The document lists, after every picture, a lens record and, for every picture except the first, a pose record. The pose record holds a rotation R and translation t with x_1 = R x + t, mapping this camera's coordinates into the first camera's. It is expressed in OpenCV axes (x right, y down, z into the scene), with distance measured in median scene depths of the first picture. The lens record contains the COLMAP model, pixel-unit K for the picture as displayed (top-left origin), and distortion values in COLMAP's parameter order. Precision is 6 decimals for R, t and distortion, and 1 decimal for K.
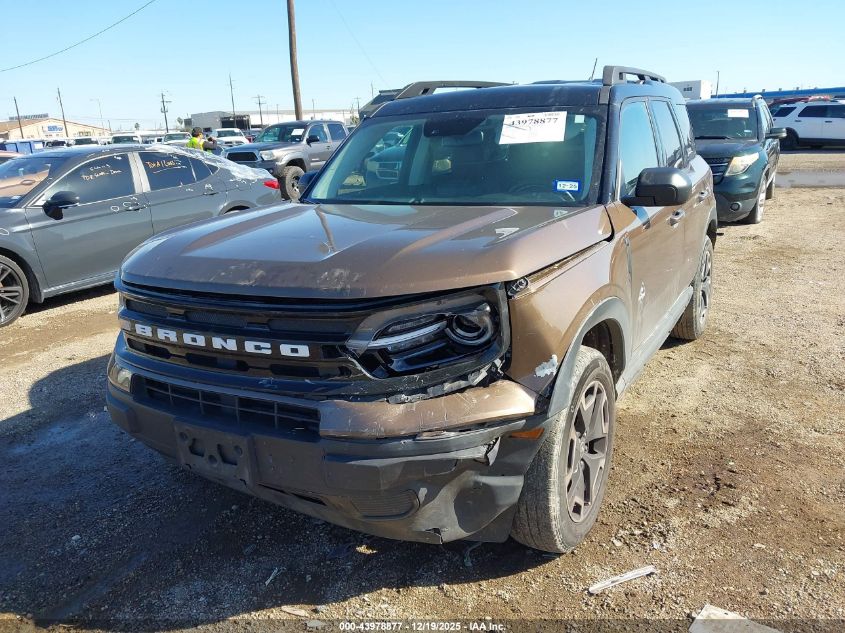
lens RADIAL K [[670.1, 0, 416.6], [0, 670.1, 306.3], [0, 0, 1]] dist [0.015513, -0.006795]
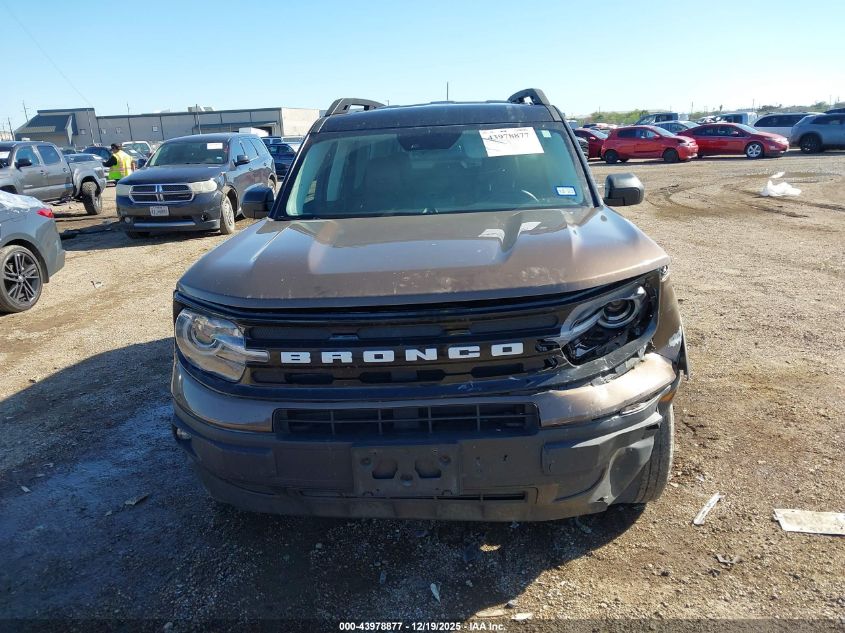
lens RADIAL K [[670.1, 0, 416.6], [0, 670.1, 306.3], [0, 0, 1]] dist [0.015513, -0.006795]
pose [[0.897197, -0.102238, 0.429634, -0.663097], [0.116936, 0.993108, -0.007870, -0.006965], [-0.425869, 0.057301, 0.902969, 0.113536]]
